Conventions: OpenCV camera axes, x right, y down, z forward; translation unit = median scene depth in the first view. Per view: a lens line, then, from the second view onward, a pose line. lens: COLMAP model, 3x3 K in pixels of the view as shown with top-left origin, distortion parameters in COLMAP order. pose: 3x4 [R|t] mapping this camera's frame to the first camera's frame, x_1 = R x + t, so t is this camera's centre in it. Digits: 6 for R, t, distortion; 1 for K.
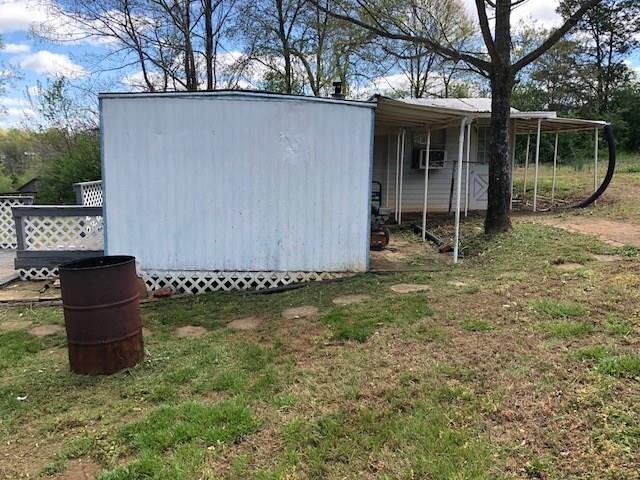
lens RADIAL K [[523.9, 0, 320.0], [0, 523.9, 239.3], [0, 0, 1]] dist [0.042297, -0.046459]
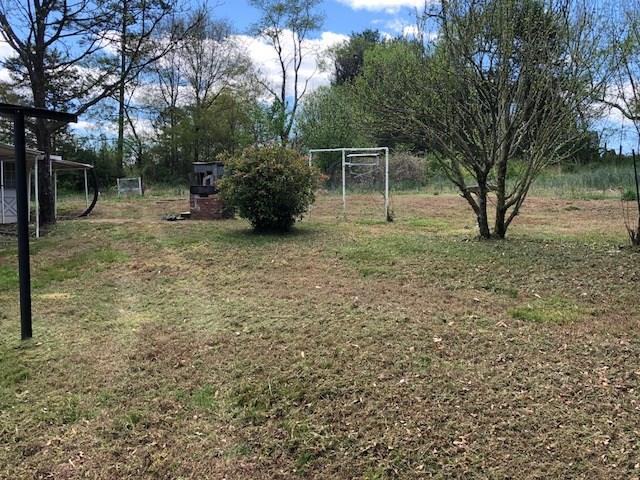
lens RADIAL K [[523.9, 0, 320.1], [0, 523.9, 239.1], [0, 0, 1]] dist [0.042297, -0.046459]
pose [[0.558466, -0.041895, 0.828469, -0.695533], [0.112483, 0.993324, -0.025592, 0.207798], [-0.821866, 0.107481, 0.559450, -0.780660]]
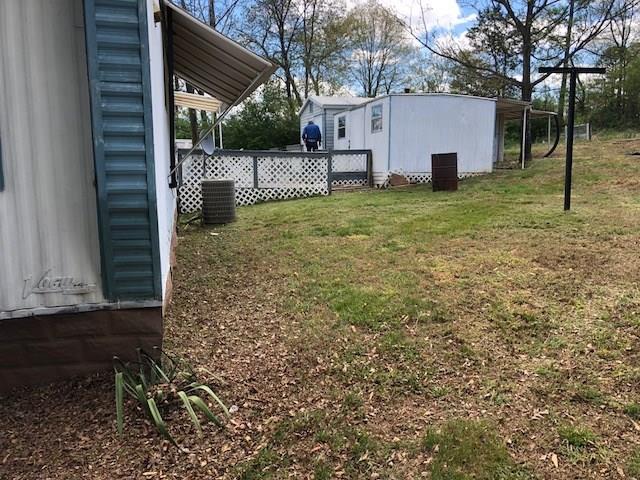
lens RADIAL K [[523.9, 0, 321.7], [0, 523.9, 241.3], [0, 0, 1]] dist [0.042297, -0.046459]
pose [[0.975733, -0.041154, 0.215060, -1.157768], [0.041592, 0.999132, 0.002488, 0.328682], [-0.214976, 0.006518, 0.976598, -1.106929]]
